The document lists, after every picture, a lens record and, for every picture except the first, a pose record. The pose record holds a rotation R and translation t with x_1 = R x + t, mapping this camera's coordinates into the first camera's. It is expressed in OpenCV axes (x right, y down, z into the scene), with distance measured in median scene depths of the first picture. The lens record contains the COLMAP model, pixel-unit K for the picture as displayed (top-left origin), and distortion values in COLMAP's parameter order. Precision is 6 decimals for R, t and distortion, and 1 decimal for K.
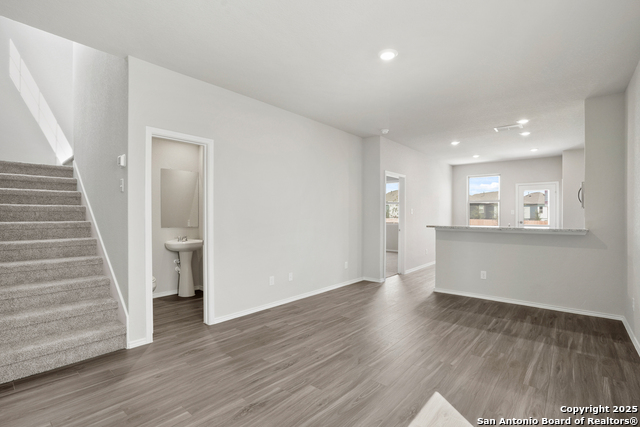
lens RADIAL K [[306.2, 0, 319.4], [0, 306.2, 218.7], [0, 0, 1]] dist [-0.029211, 0.000744]
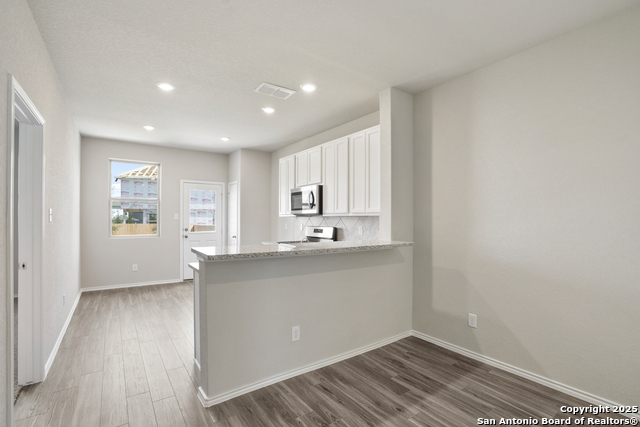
lens RADIAL K [[300.1, 0, 329.1], [0, 300.1, 215.3], [0, 0, 1]] dist [-0.038680, -0.000056]
pose [[0.231601, 0.011439, 0.972744, 0.031207], [0.007199, 0.999883, -0.013472, -0.031820], [-0.972784, 0.010123, 0.231491, 1.100674]]
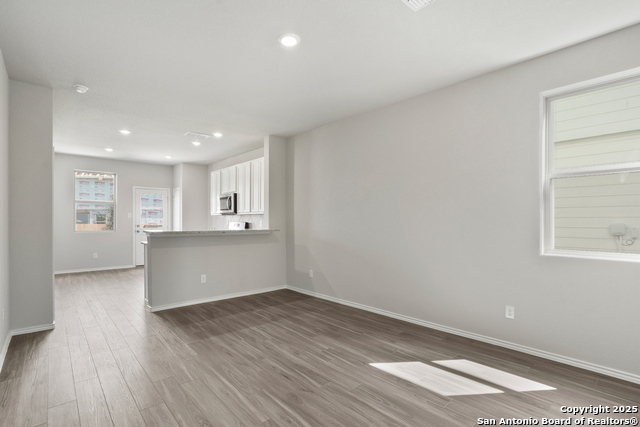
lens RADIAL K [[306.2, 0, 319.4], [0, 306.2, 218.7], [0, 0, 1]] dist [-0.029211, 0.000744]
pose [[0.137057, 0.002978, 0.990559, -0.542907], [0.009388, 0.999947, -0.004305, -0.006311], [-0.990519, 0.009890, 0.137022, 0.652542]]
